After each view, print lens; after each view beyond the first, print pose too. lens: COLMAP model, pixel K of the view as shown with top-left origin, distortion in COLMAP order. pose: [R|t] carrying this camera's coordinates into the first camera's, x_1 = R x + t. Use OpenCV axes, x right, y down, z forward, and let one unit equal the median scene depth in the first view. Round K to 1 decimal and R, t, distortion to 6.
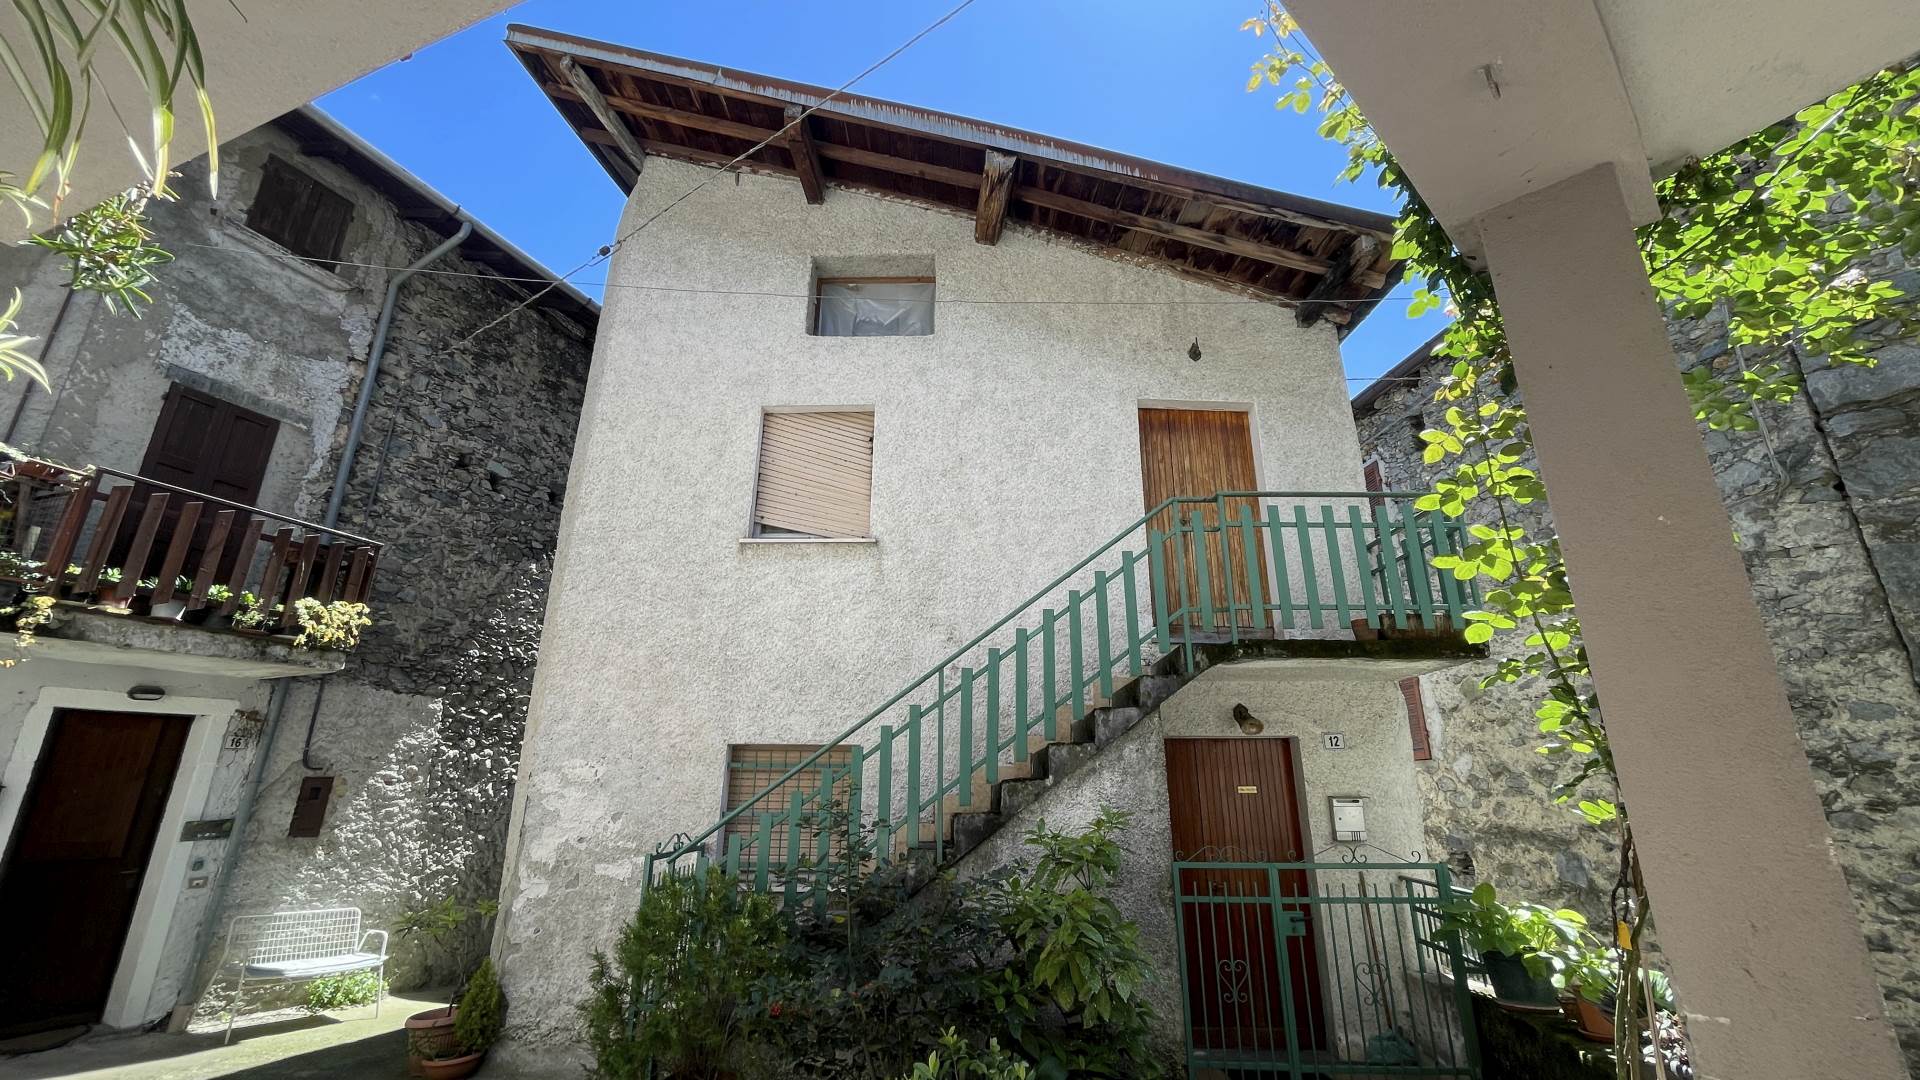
lens RADIAL K [[761.6, 0, 960.0], [0, 761.6, 540.0], [0, 0, 1]] dist [-0.009078, -0.000105]
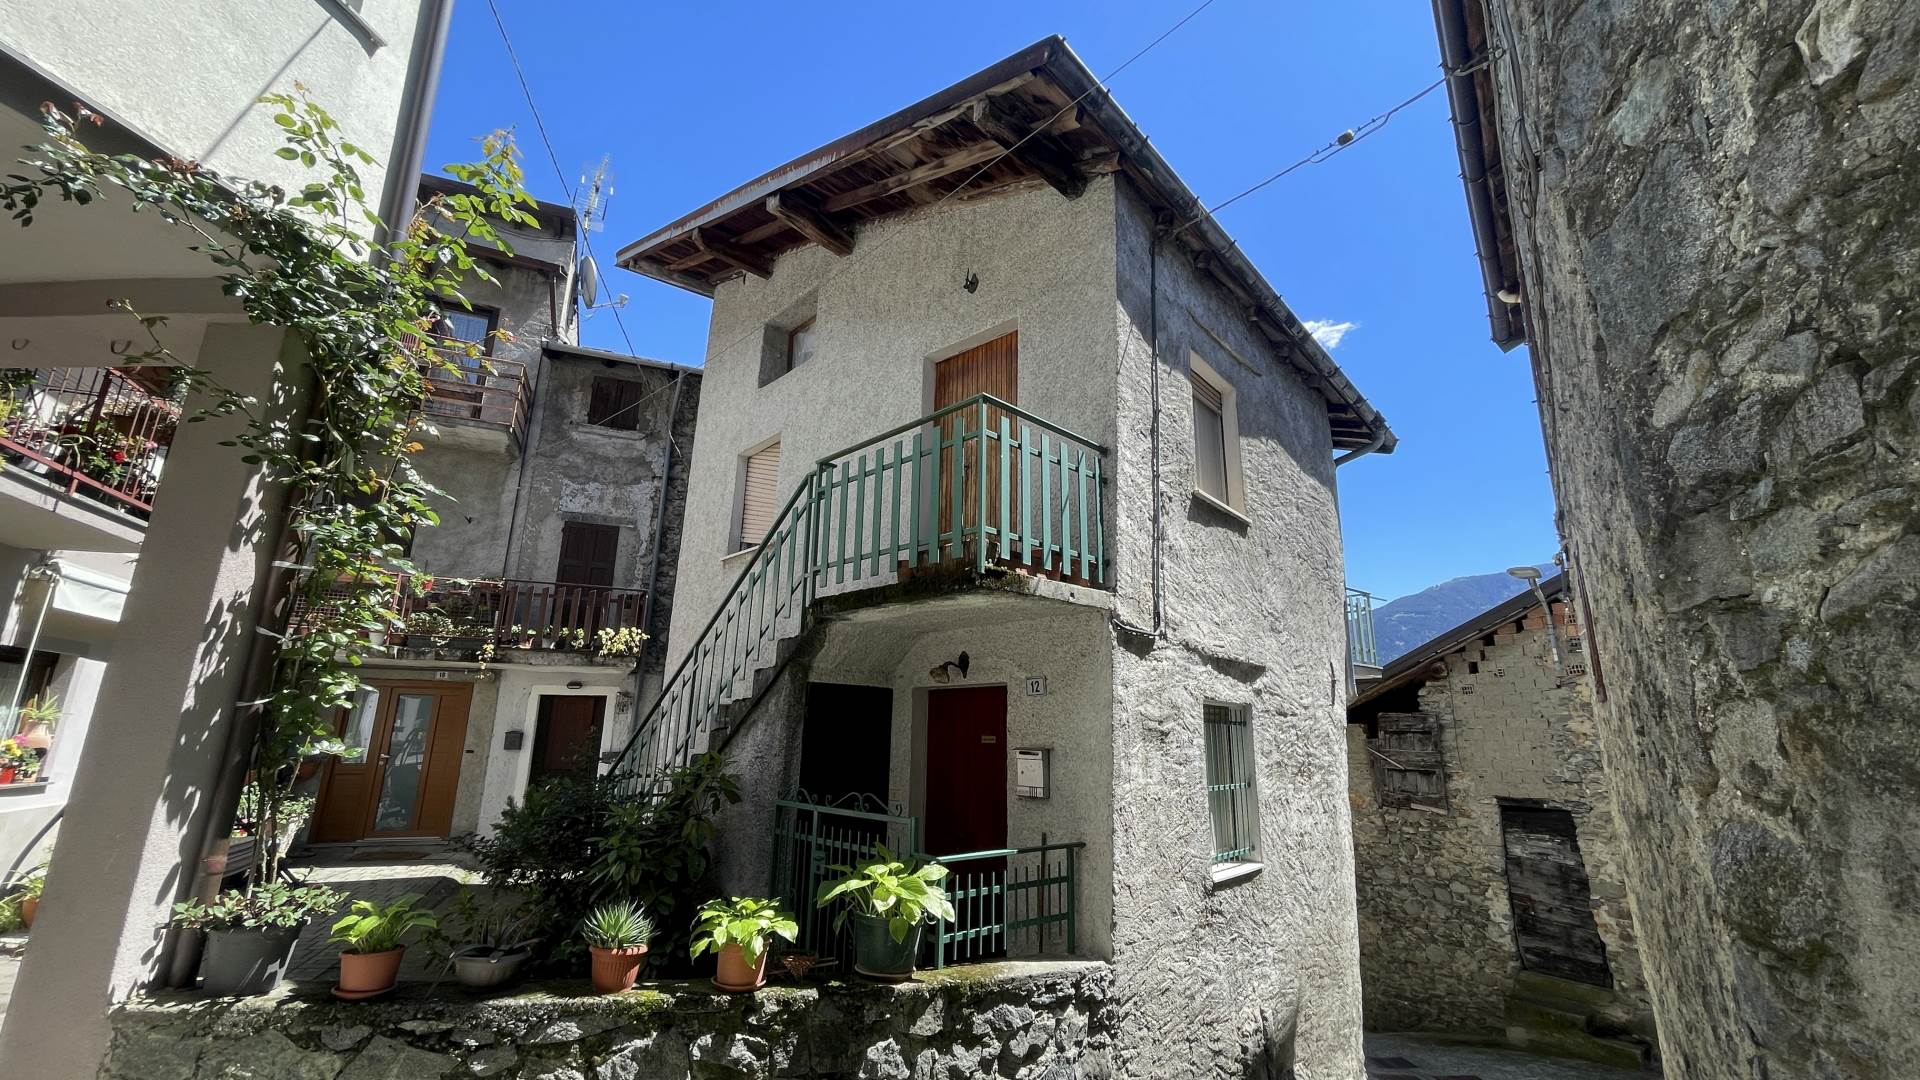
lens RADIAL K [[761.6, 0, 960.0], [0, 761.6, 540.0], [0, 0, 1]] dist [-0.009078, -0.000105]
pose [[0.710149, -0.169769, -0.683276, 0.915460], [0.206657, 0.978007, -0.028214, 0.090806], [0.673038, -0.121167, 0.729615, 0.273110]]
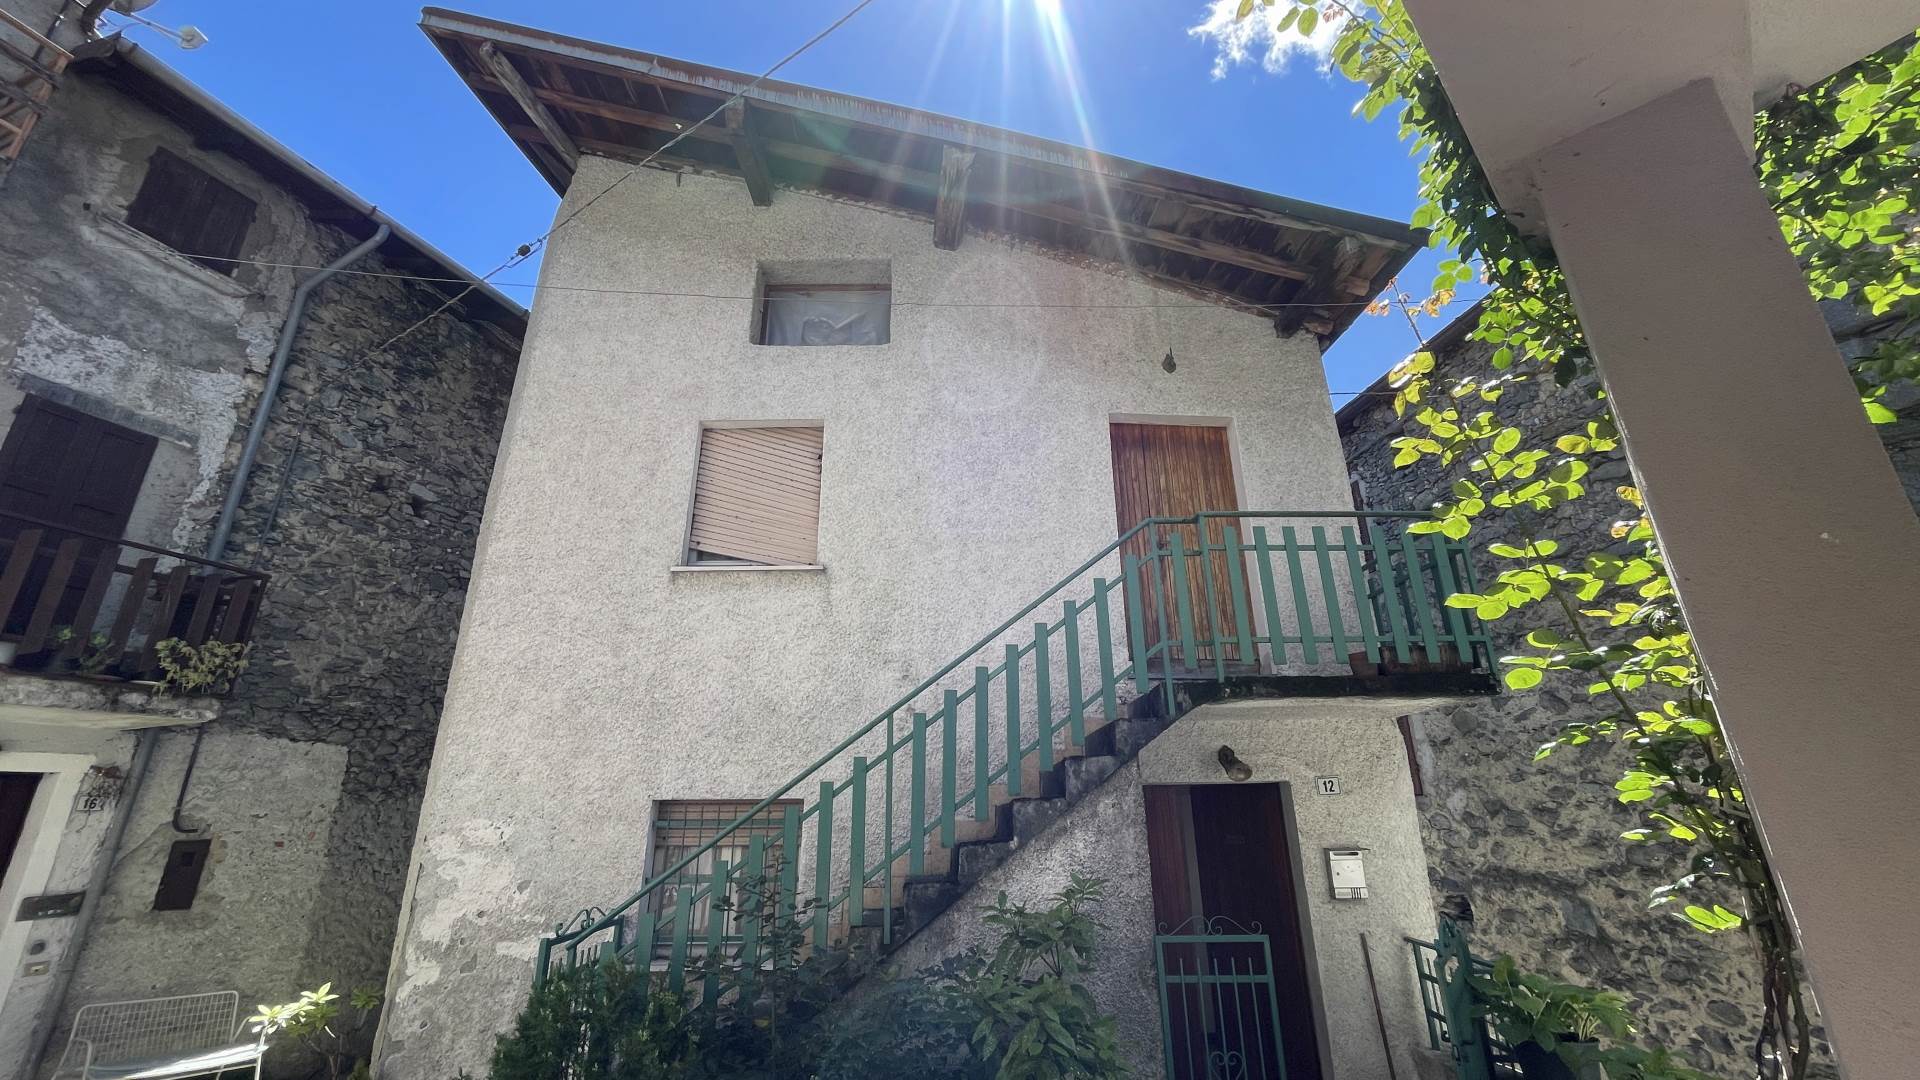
lens RADIAL K [[766.6, 0, 960.0], [0, 766.6, 540.0], [0, 0, 1]] dist [-0.008499, -0.000043]
pose [[0.999397, -0.005464, 0.034300, 0.019262], [0.006572, 0.999458, -0.032250, -0.001907], [-0.034105, 0.032456, 0.998891, 0.079494]]
